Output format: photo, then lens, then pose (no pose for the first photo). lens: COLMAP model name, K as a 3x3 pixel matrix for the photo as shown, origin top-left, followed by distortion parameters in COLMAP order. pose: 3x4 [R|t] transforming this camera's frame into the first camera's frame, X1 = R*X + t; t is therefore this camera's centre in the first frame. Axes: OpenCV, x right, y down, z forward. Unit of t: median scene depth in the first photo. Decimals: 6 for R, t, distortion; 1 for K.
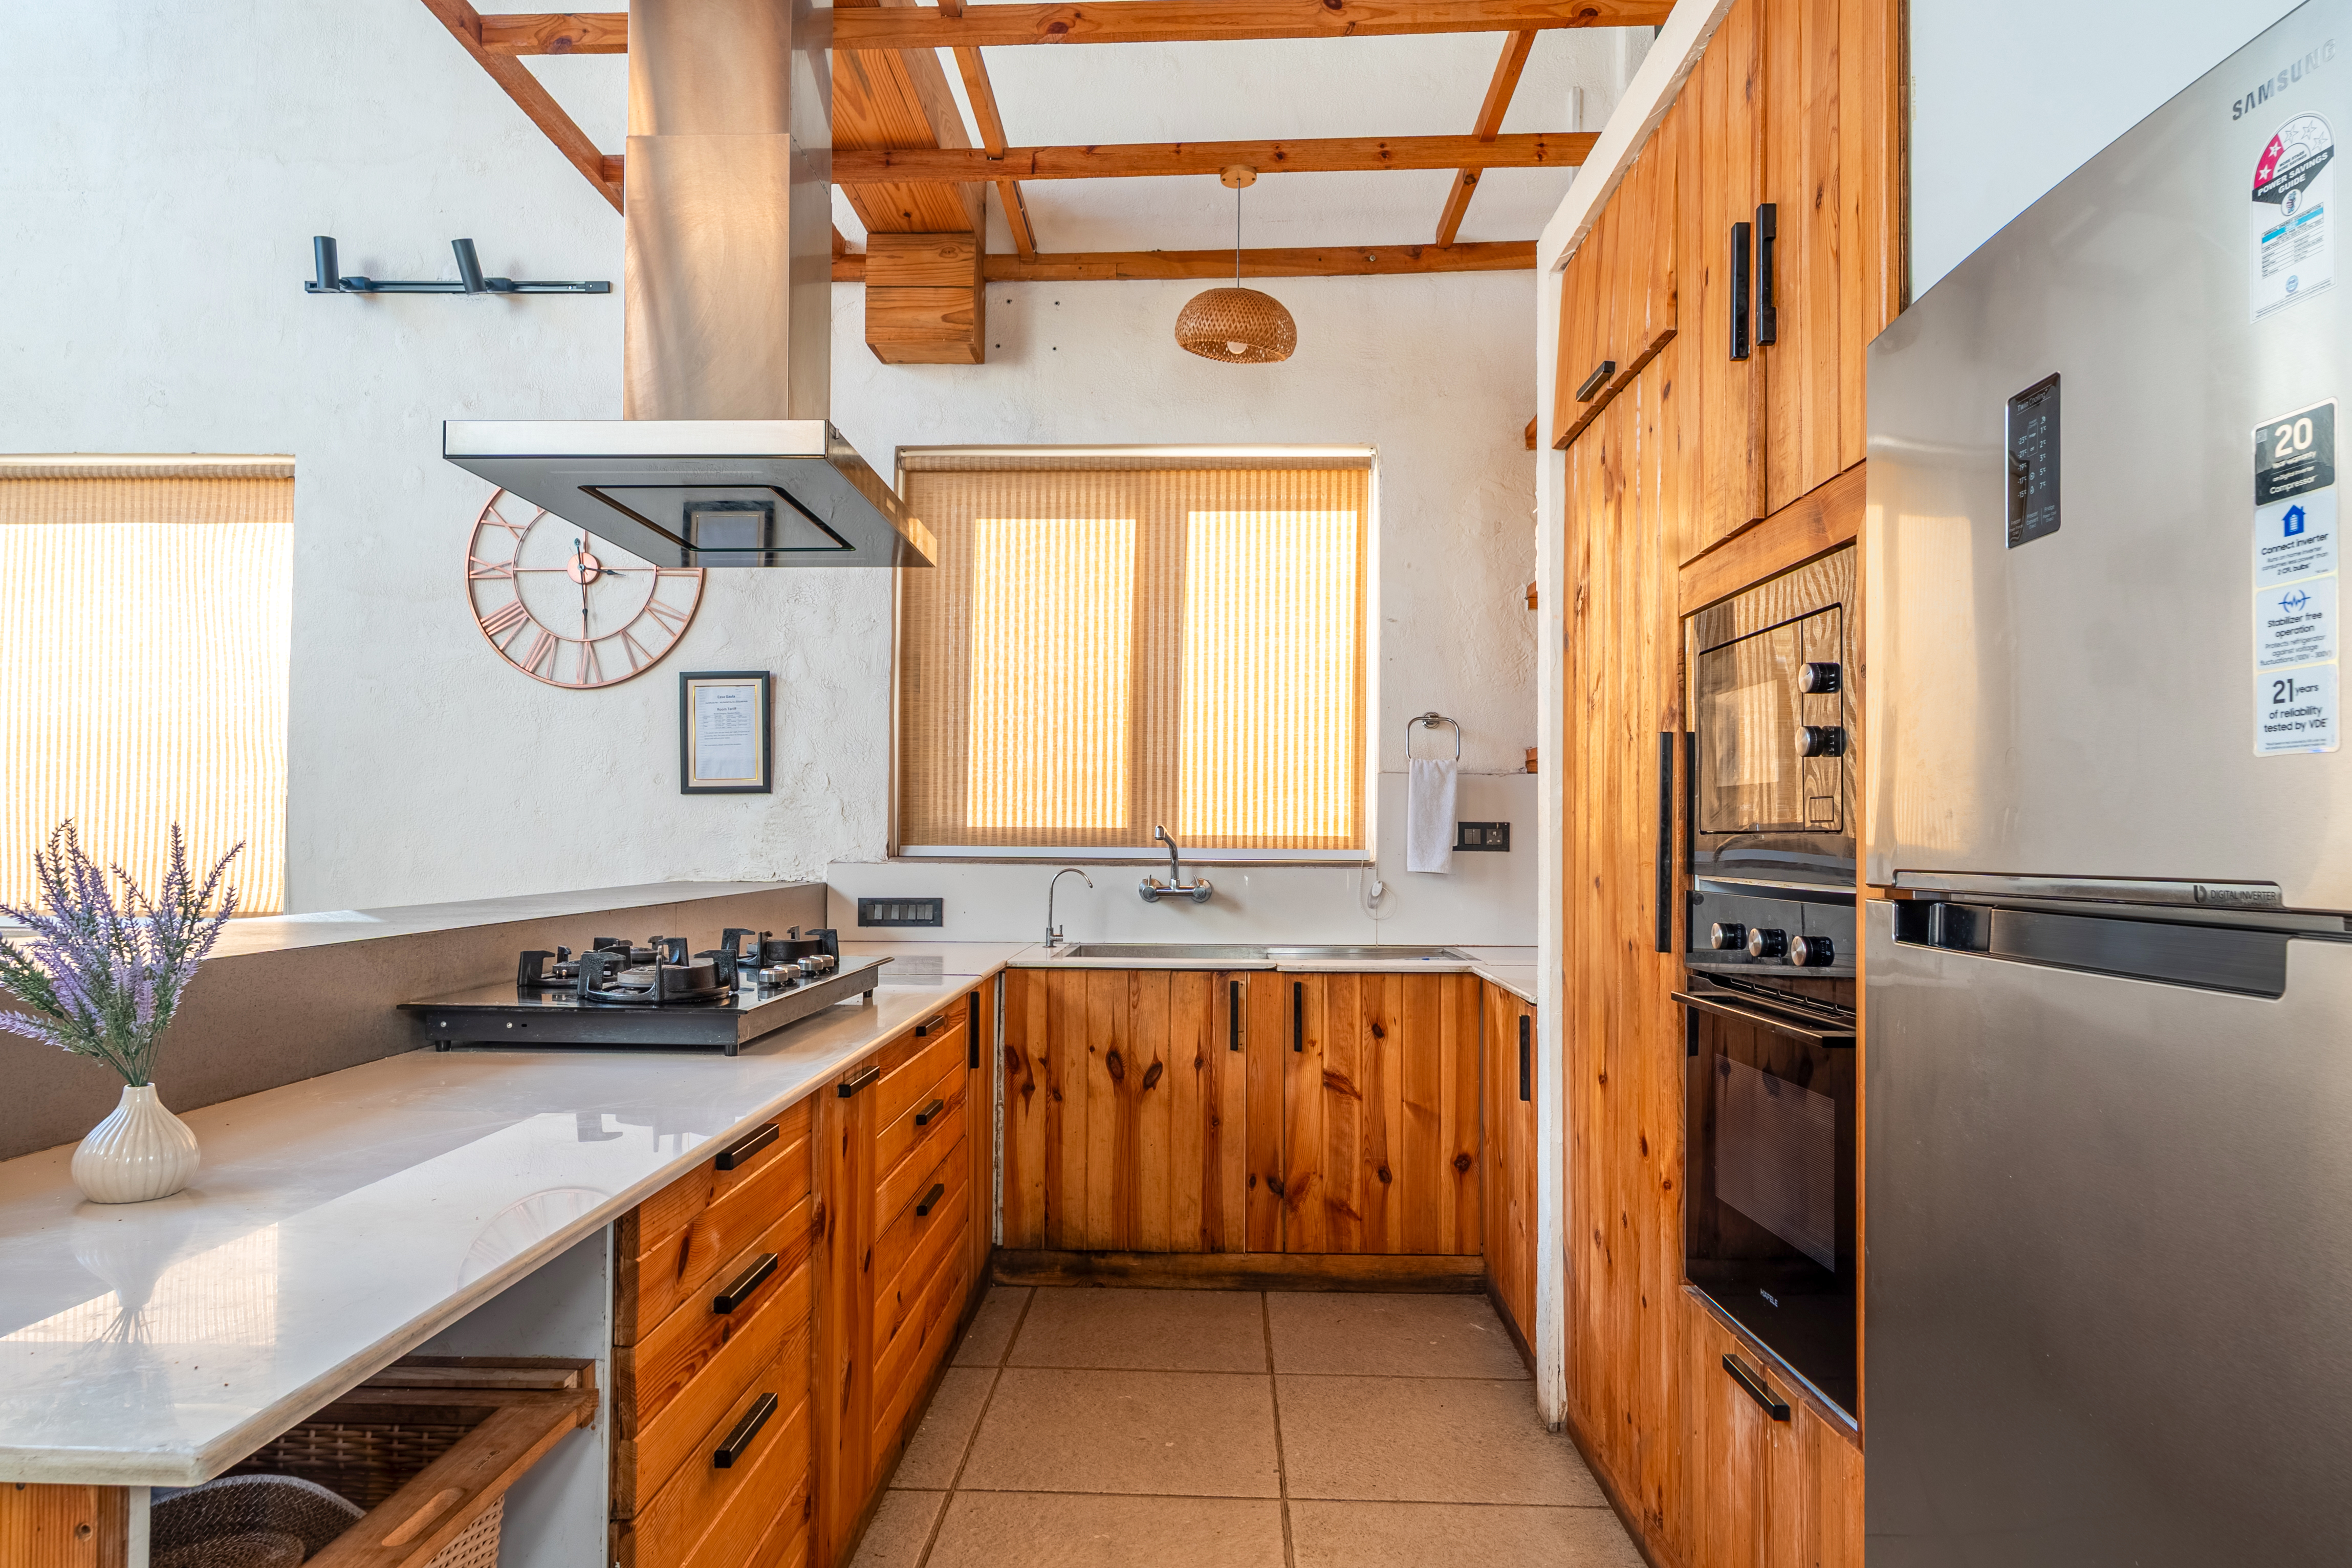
lens RADIAL K [[1474.1, 0, 1176.0], [0, 1474.1, 784.0], [0, 0, 1]] dist [0.055306, 0.000242]
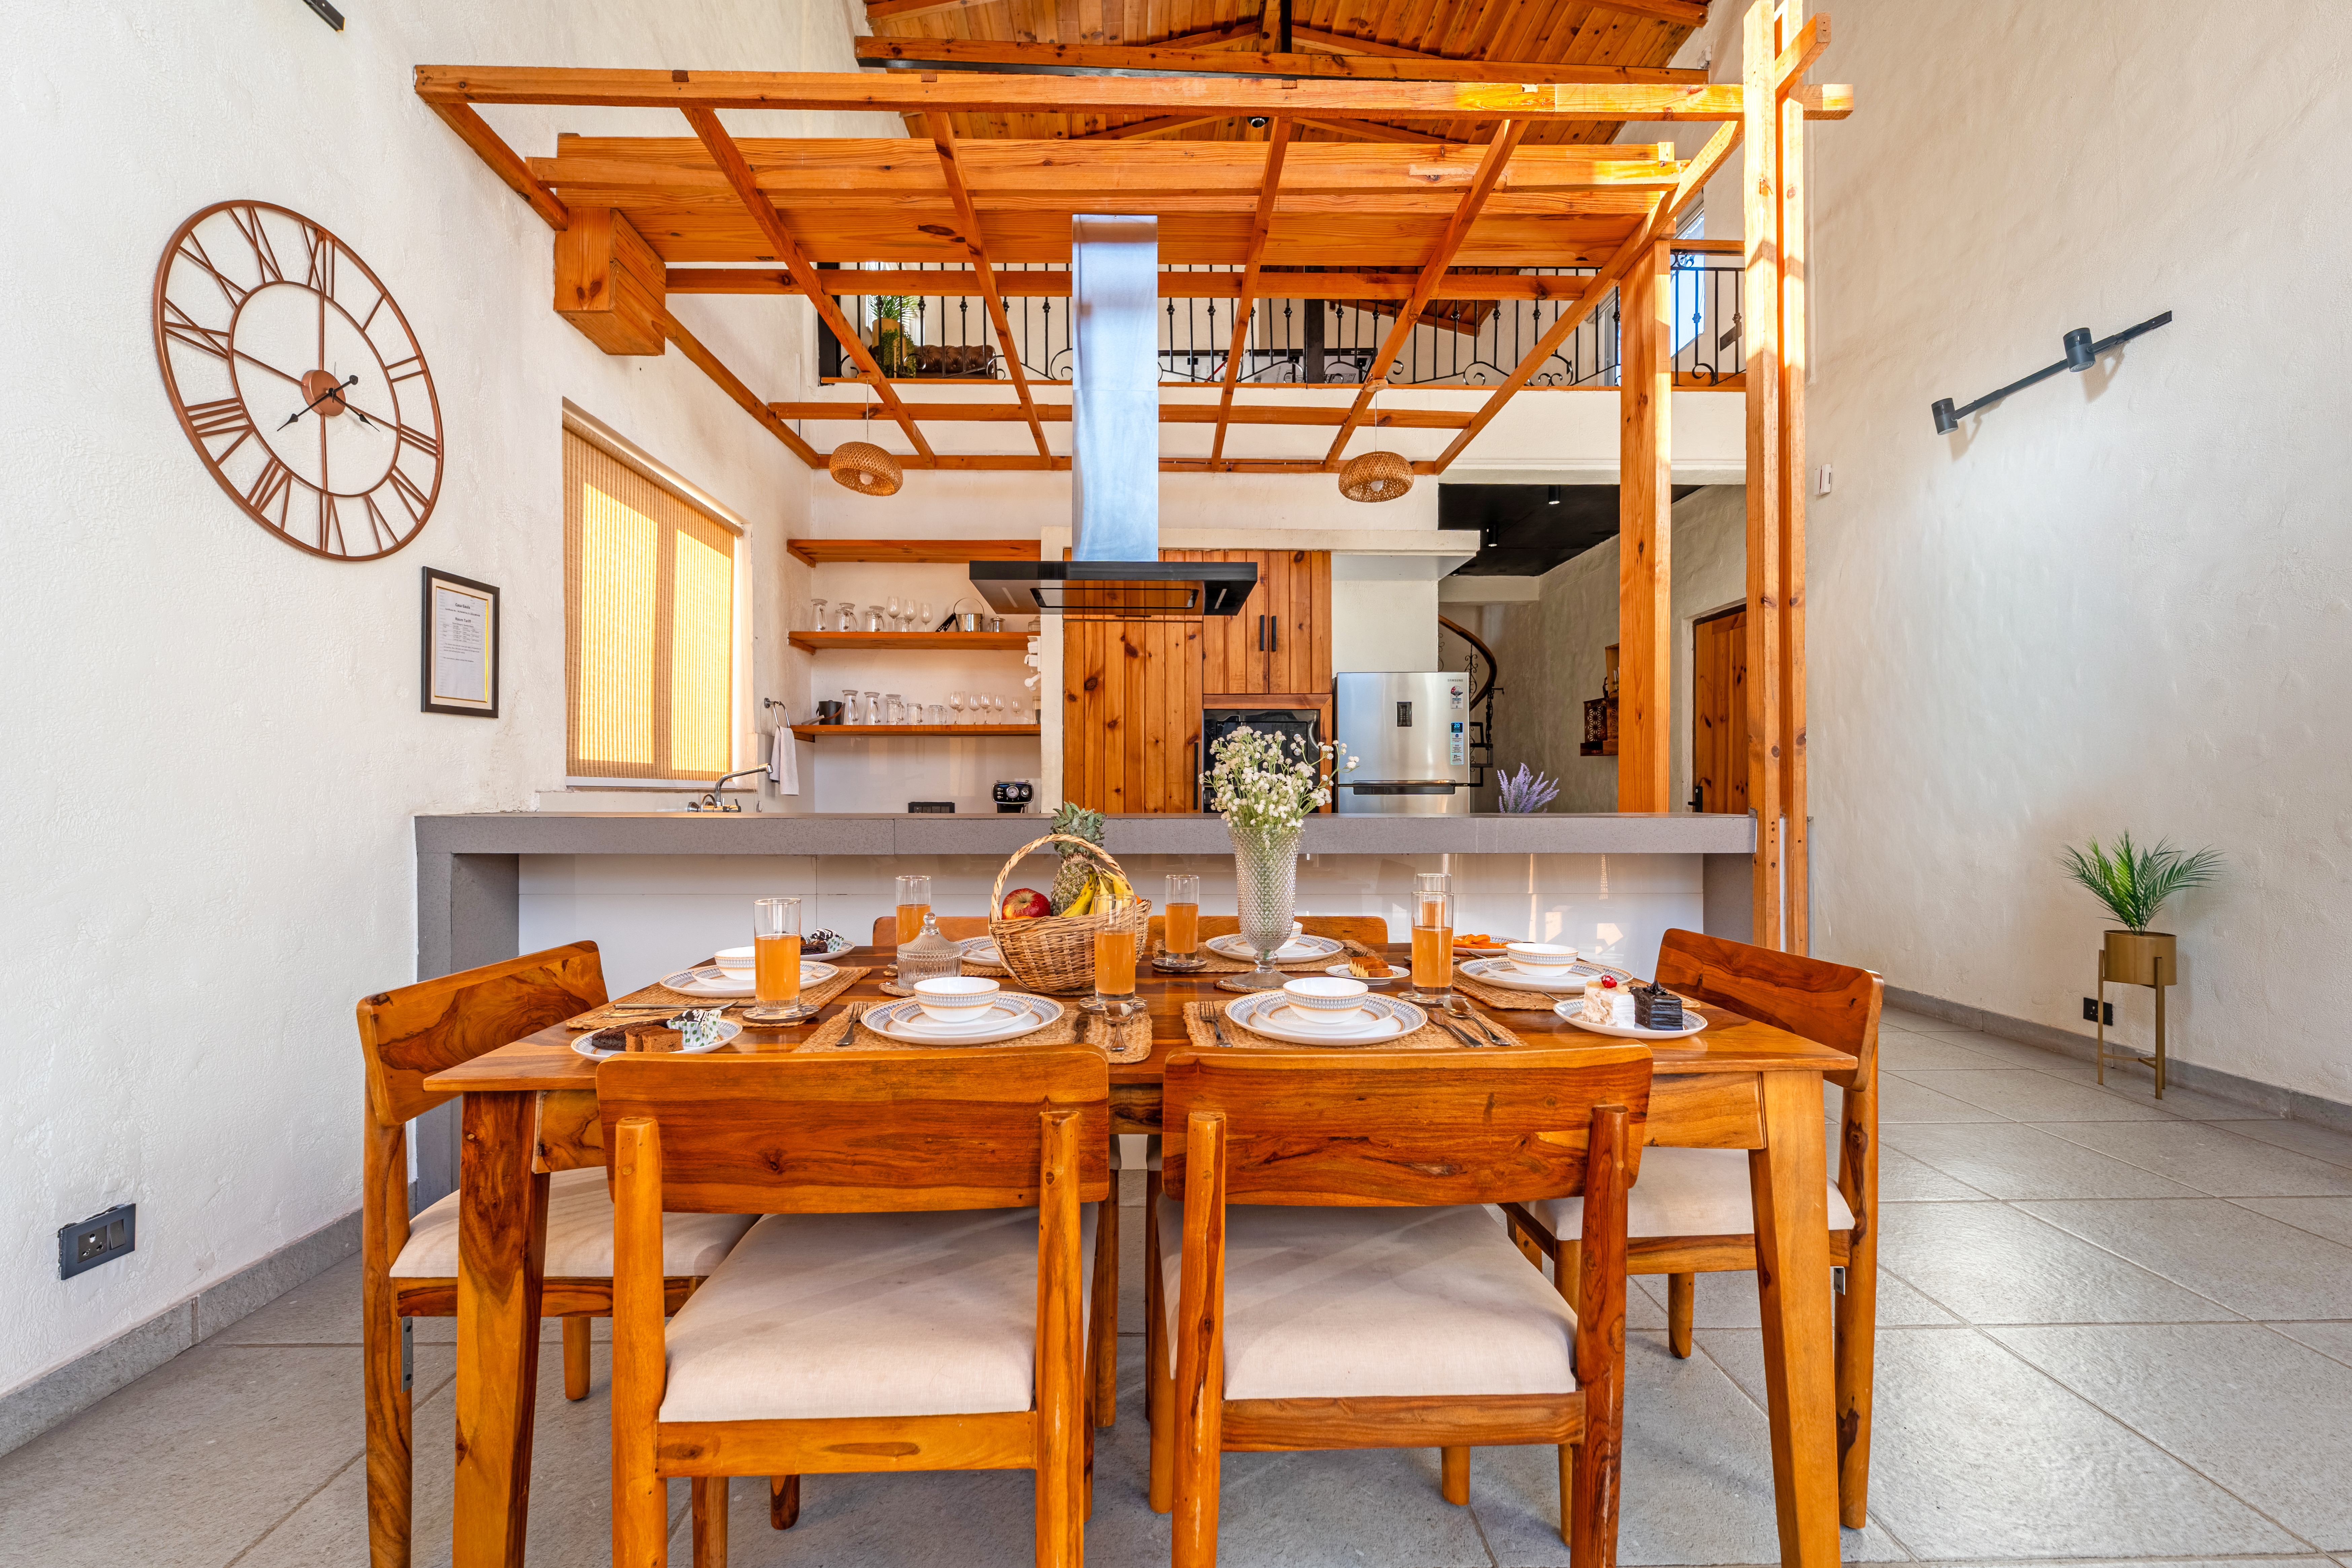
lens RADIAL K [[963.4, 0, 1153.4], [0, 963.4, 786.7], [0, 0, 1]] dist [-0.001694, -0.000750]
pose [[-0.040557, 0.008879, 0.999138, -0.883028], [-0.052159, 0.998578, -0.010991, 0.032979], [-0.997815, -0.052560, -0.040036, 0.605215]]
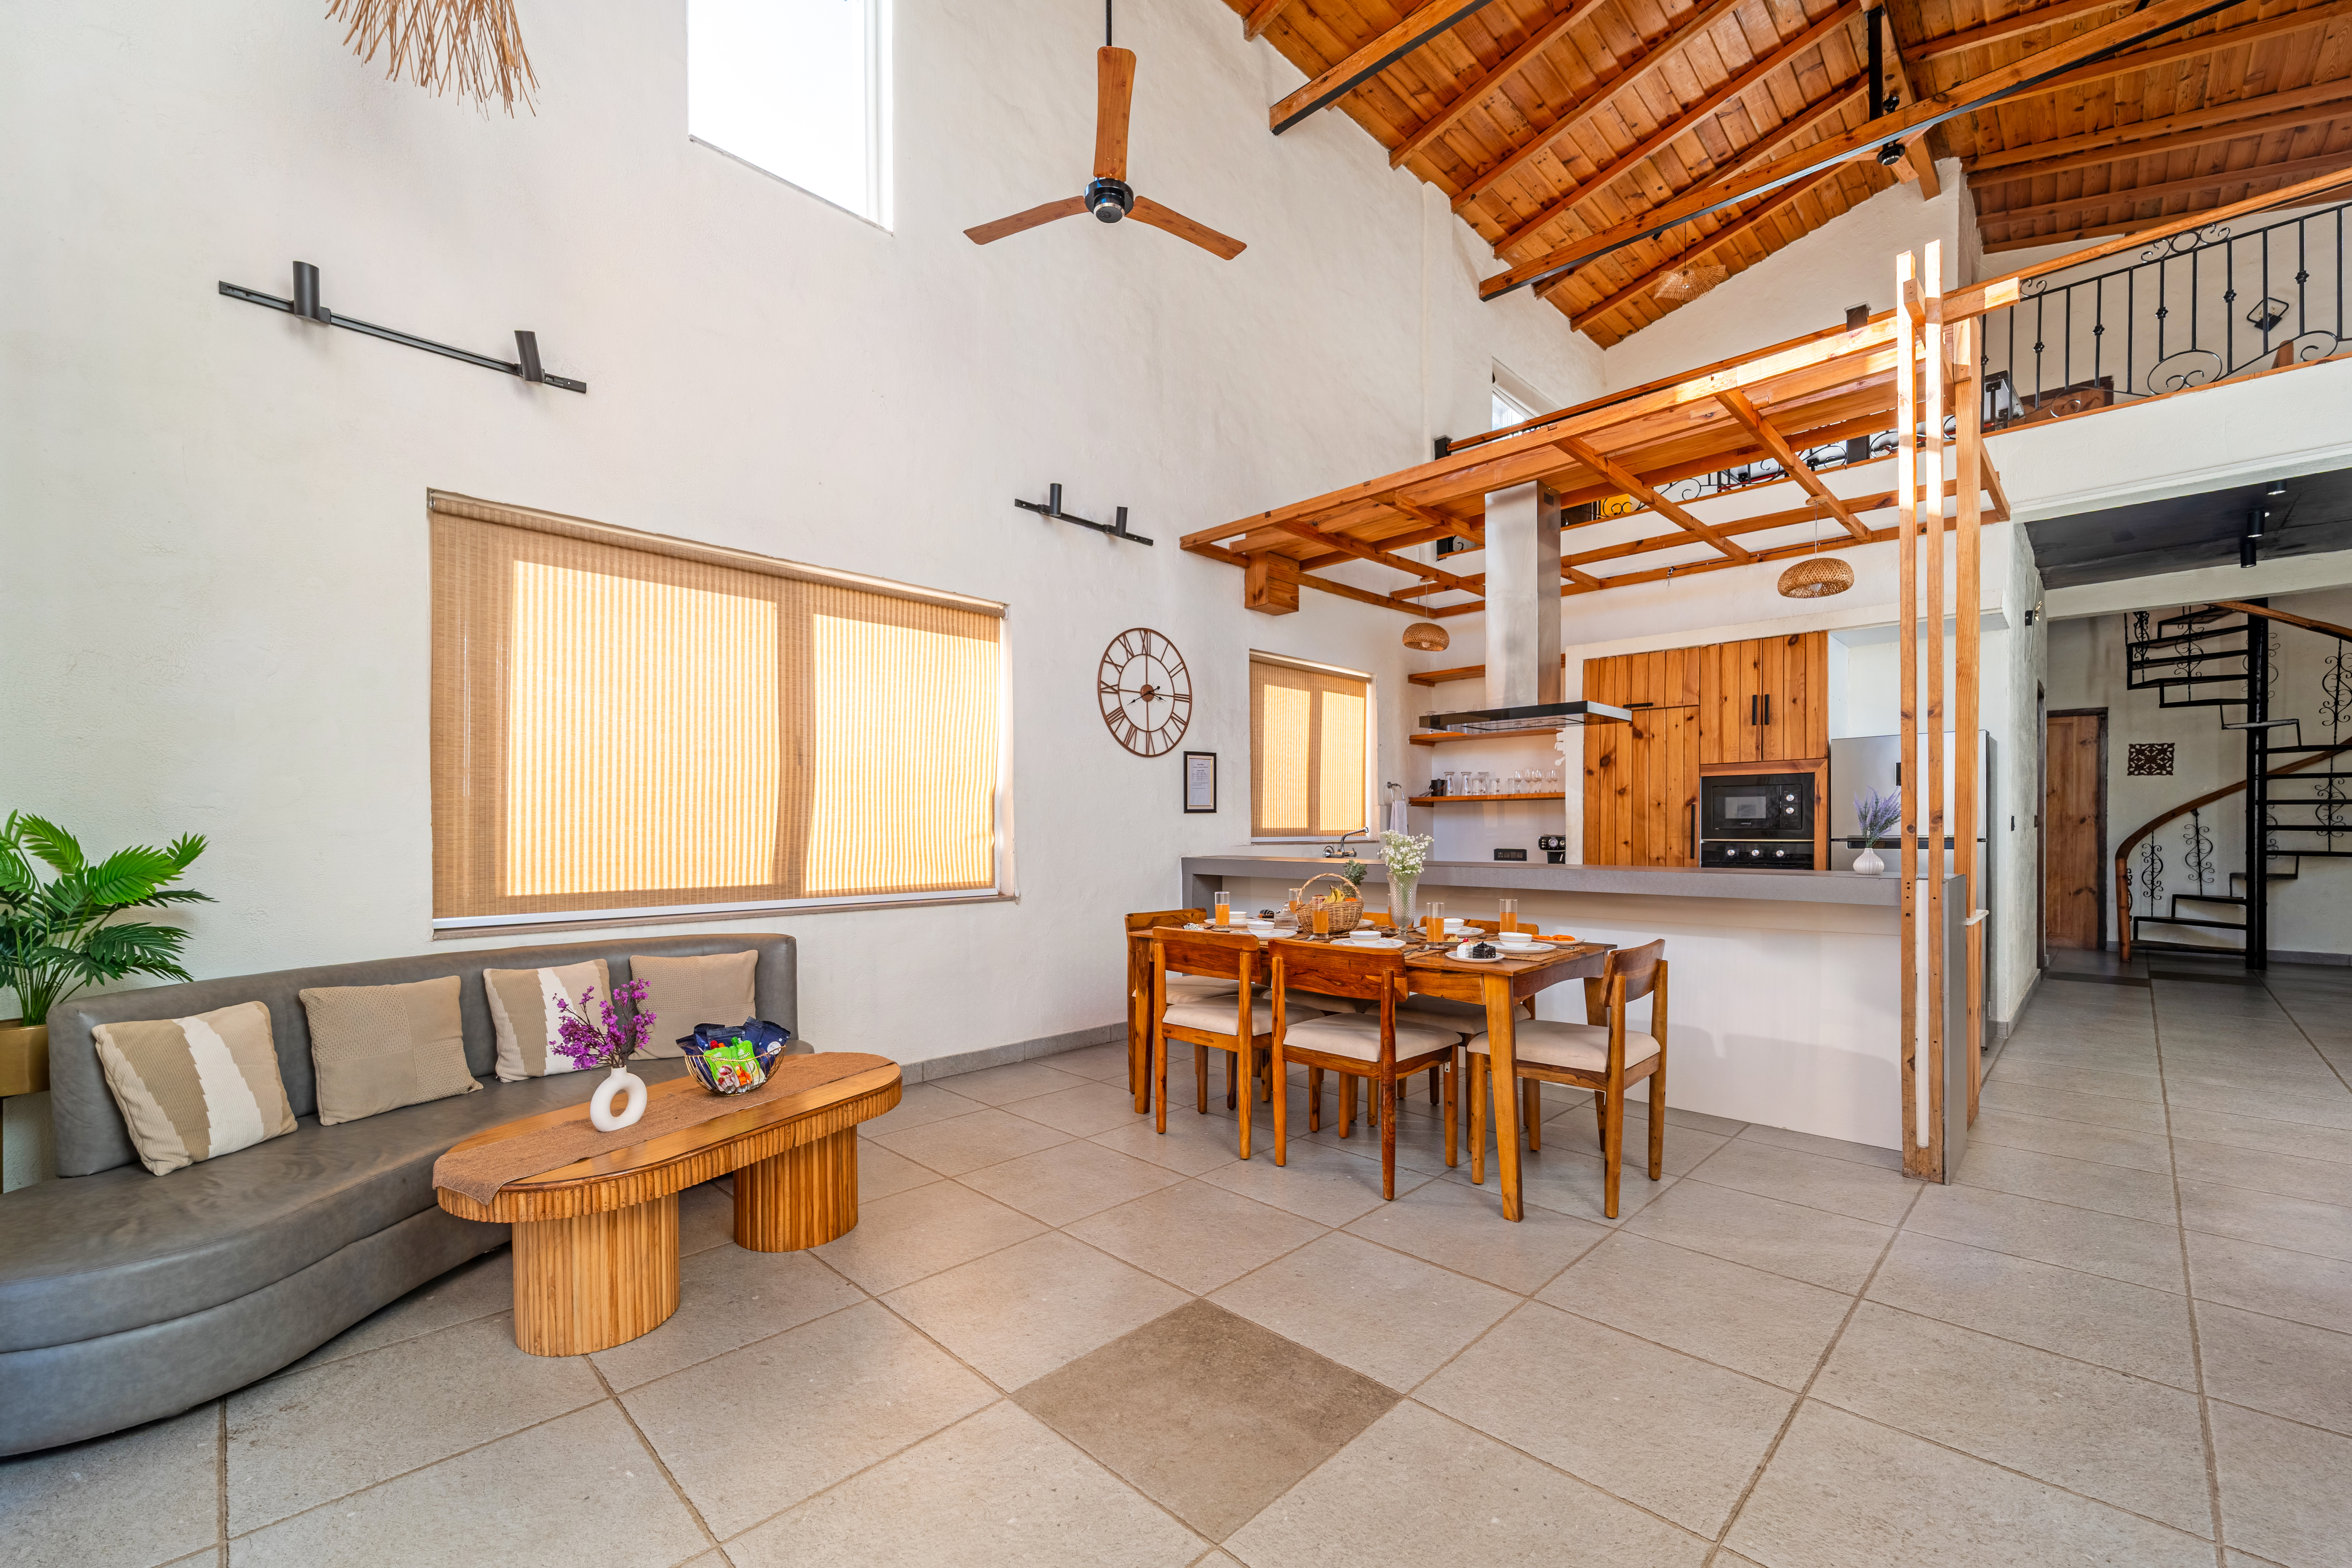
lens RADIAL K [[951.3, 0, 1178.2], [0, 951.3, 820.1], [0, 0, 1]] dist [-0.001026, -0.000376]
pose [[0.685146, 0.005106, 0.728388, -1.245747], [-0.036282, 0.998973, 0.027125, -0.017436], [-0.727502, -0.045012, 0.684628, 0.143315]]
